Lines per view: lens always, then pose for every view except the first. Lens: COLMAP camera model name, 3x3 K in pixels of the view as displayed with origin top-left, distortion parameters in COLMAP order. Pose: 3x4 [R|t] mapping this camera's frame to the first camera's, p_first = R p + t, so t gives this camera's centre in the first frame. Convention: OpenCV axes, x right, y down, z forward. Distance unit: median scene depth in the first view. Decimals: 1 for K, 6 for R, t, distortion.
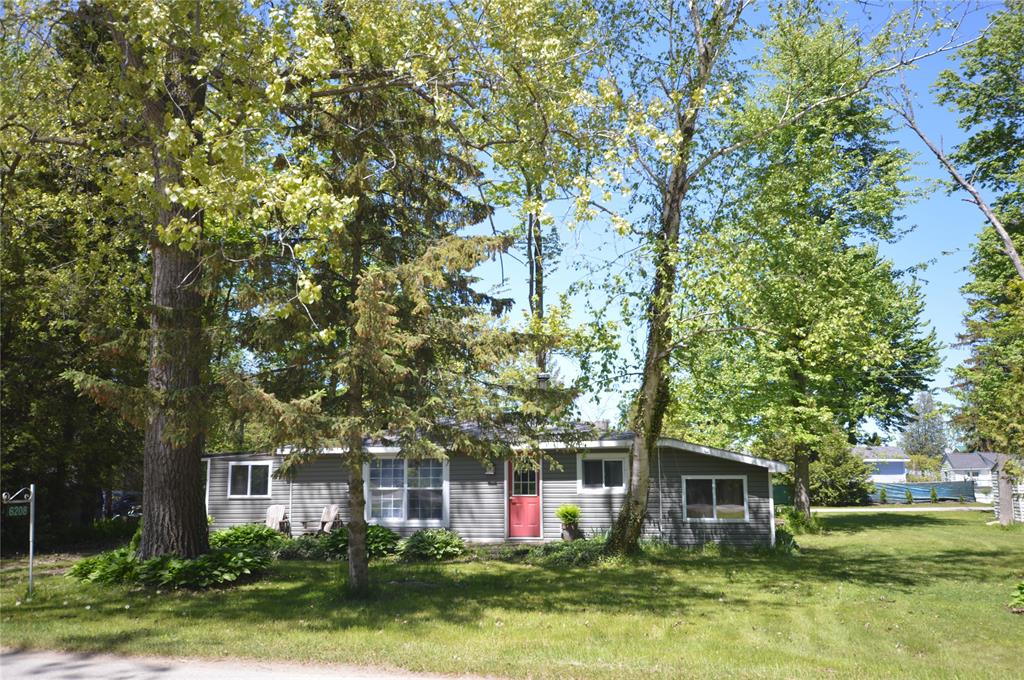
lens RADIAL K [[872.8, 0, 516.3], [0, 872.8, 336.9], [0, 0, 1]] dist [0.002631, 0.007815]
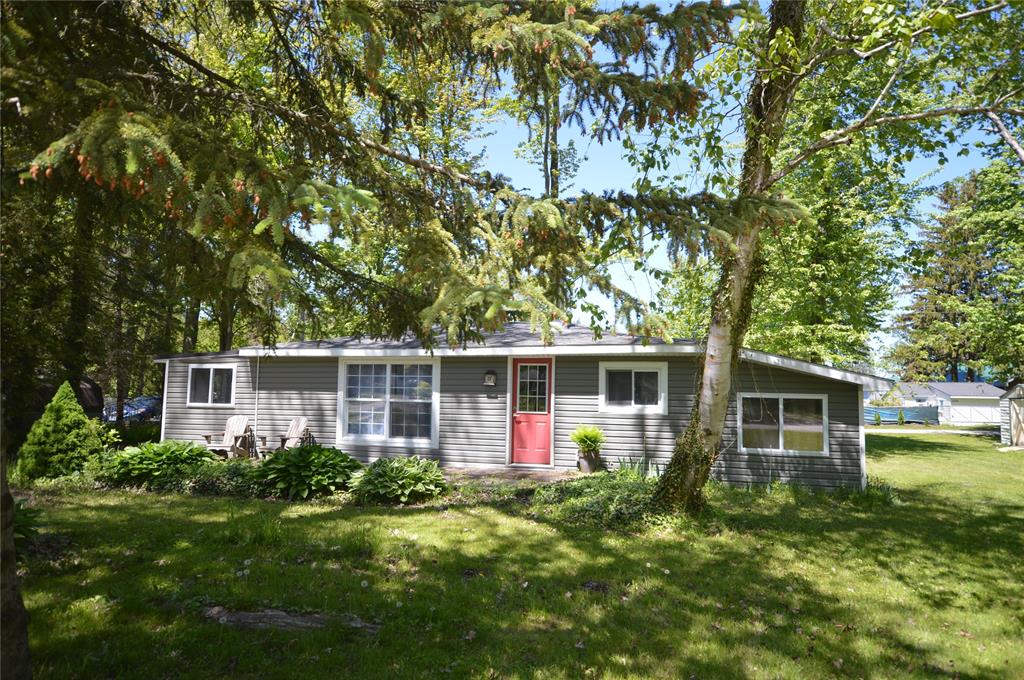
lens RADIAL K [[617.2, 0, 506.9], [0, 617.2, 342.2], [0, 0, 1]] dist [0.008422, 0.000374]
pose [[0.998798, 0.021448, -0.044067, 0.010005], [-0.018069, 0.996968, 0.075687, 0.074544], [0.045557, -0.074799, 0.996157, 0.437821]]
